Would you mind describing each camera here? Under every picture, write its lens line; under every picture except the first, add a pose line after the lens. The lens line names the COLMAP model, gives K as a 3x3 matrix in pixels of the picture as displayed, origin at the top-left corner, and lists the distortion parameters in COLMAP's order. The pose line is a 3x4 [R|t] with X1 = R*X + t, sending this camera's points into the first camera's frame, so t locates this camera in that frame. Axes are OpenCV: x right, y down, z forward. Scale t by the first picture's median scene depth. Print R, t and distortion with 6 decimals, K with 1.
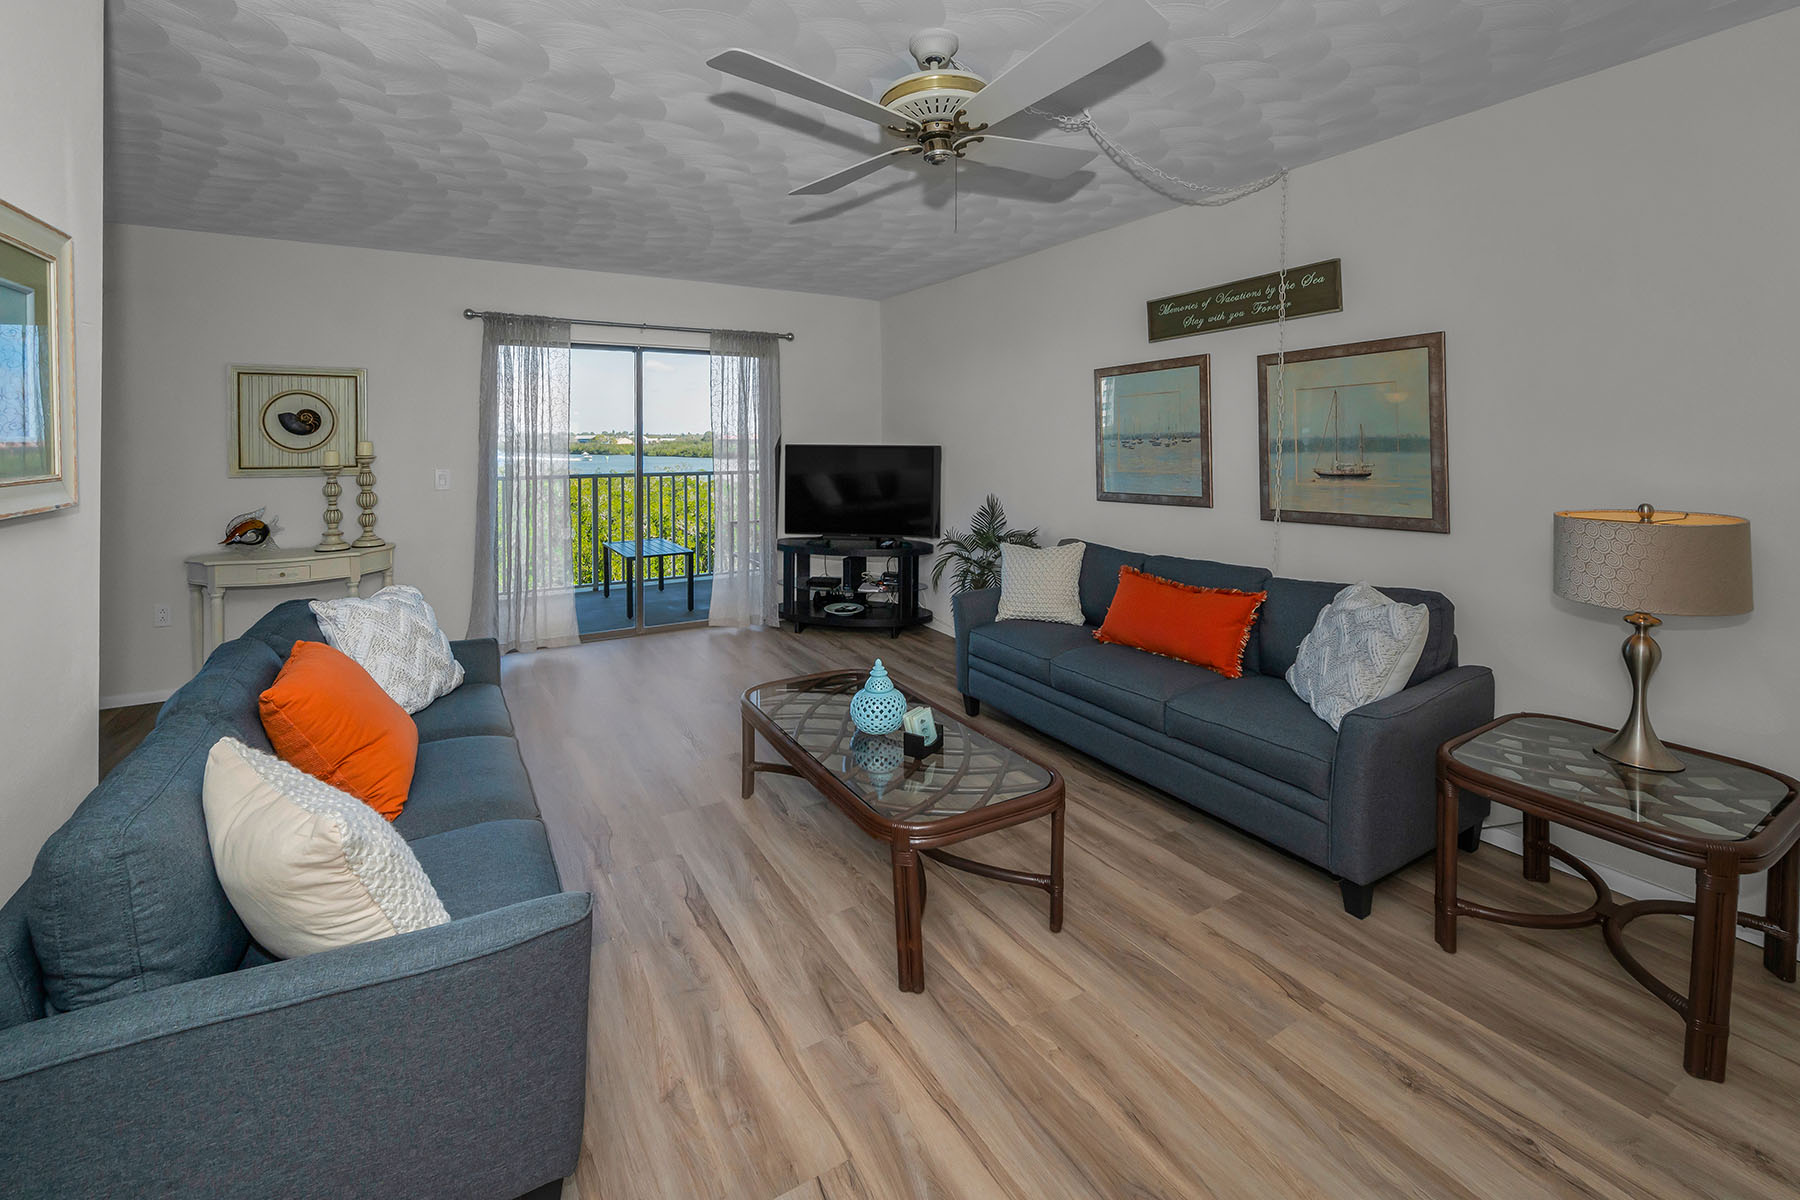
lens RADIAL K [[749.7, 0, 869.6], [0, 749.7, 442.0], [0, 0, 1]] dist [0.000201, 0.000008]
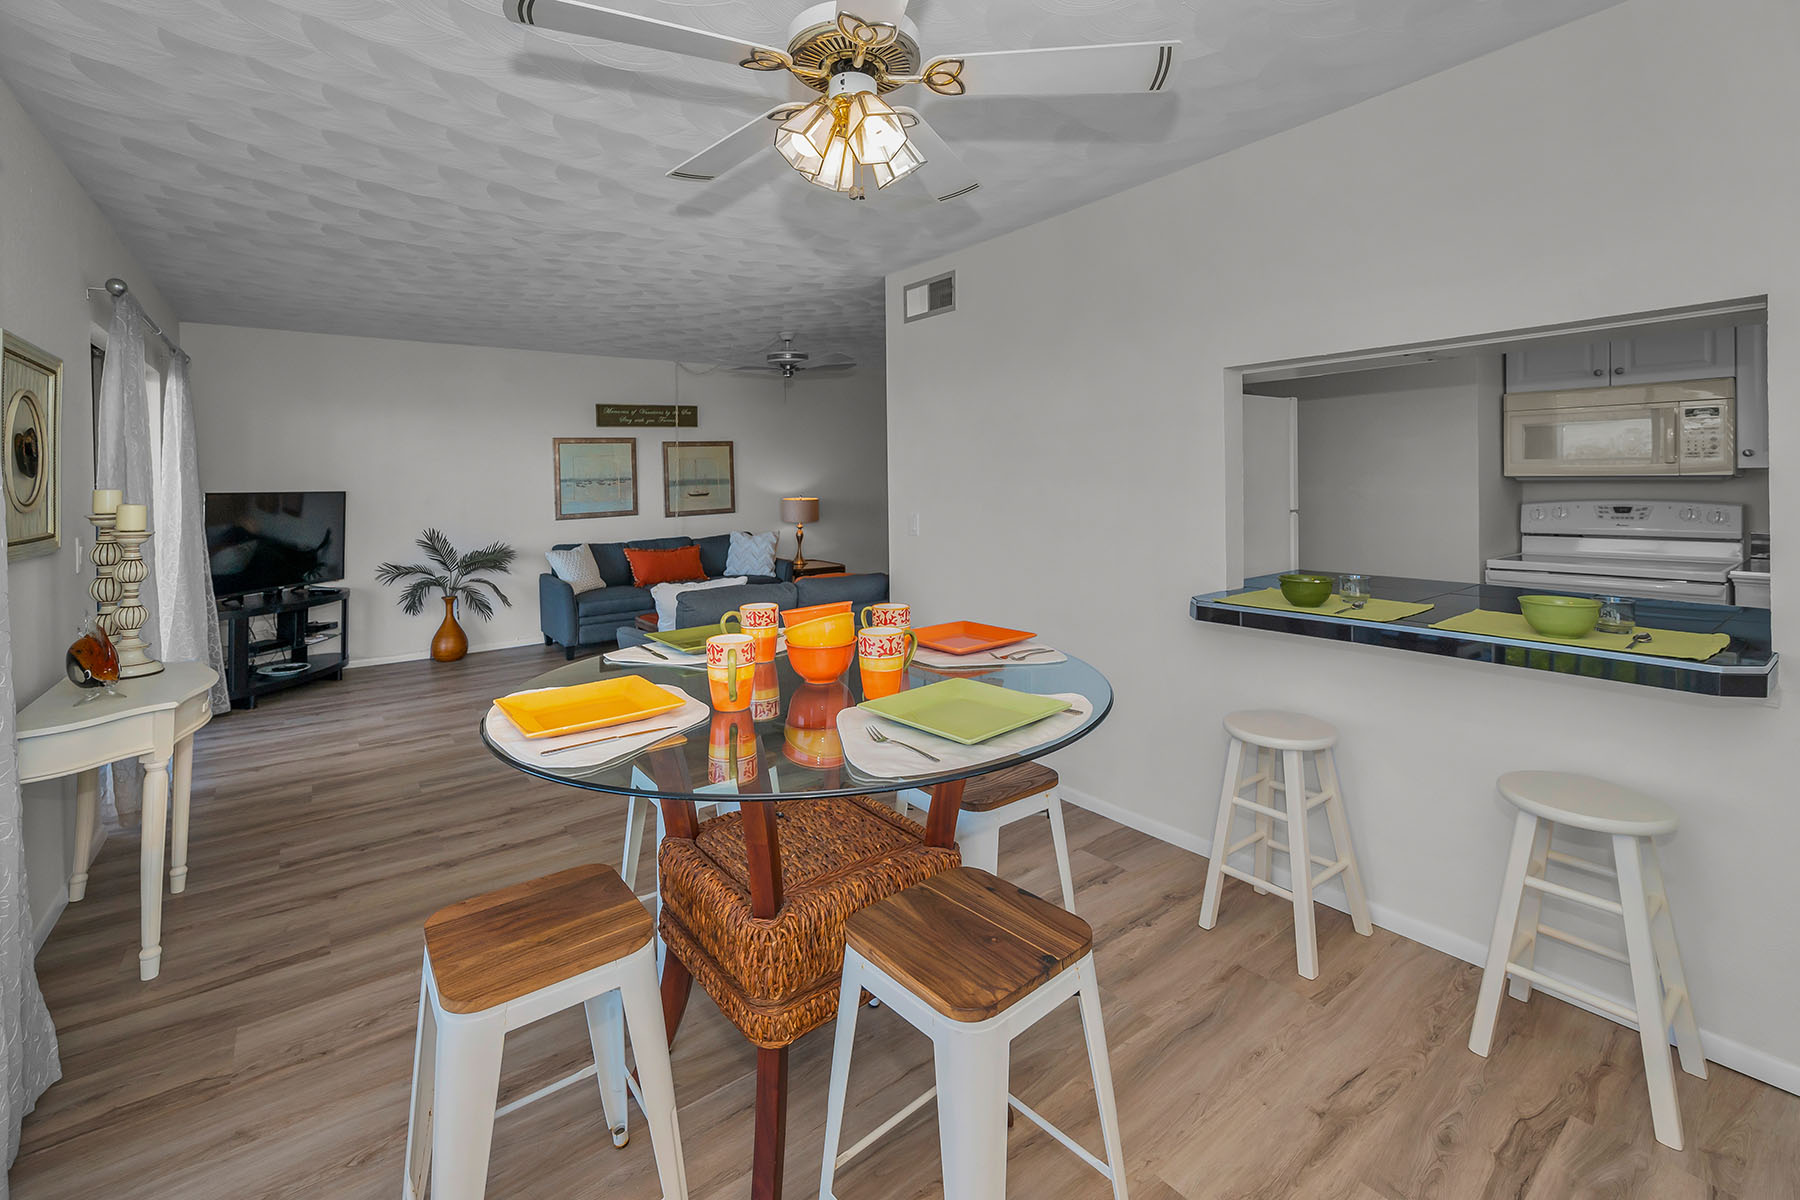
lens RADIAL K [[786.9, 0, 916.3], [0, 786.9, 465.1], [0, 0, 1]] dist [0.003119, 0.000170]
pose [[-0.151942, 0.016233, 0.988256, -1.462845], [0.017626, 0.999751, -0.013712, -0.003061], [-0.988232, 0.015336, -0.152191, 0.496479]]
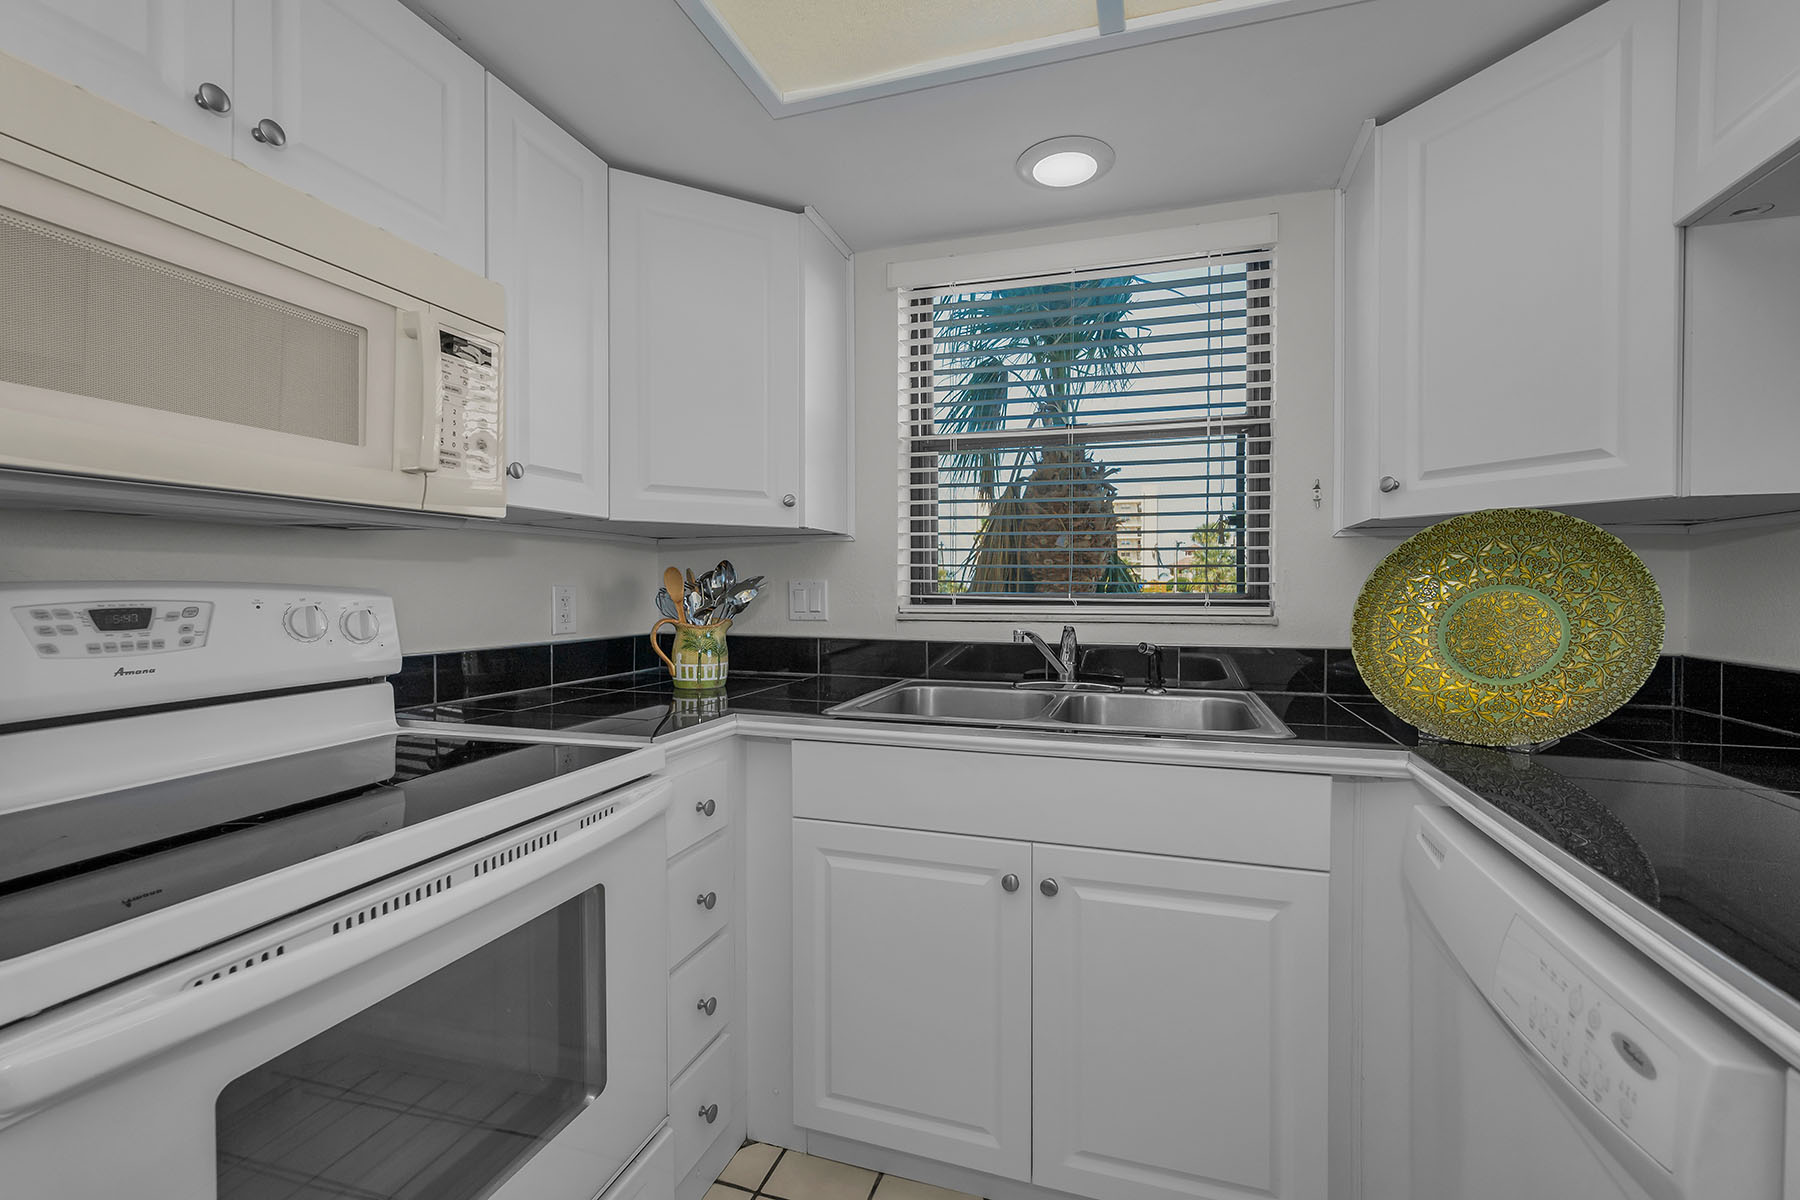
lens RADIAL K [[764.1, 0, 878.4], [0, 764.1, 570.7], [0, 0, 1]] dist [-0.000536, -0.000005]
pose [[-0.749030, -0.018030, -0.662291, -0.707149], [-0.010541, 0.999827, -0.015296, 0.035779], [0.662453, -0.004476, -0.749090, -0.091999]]
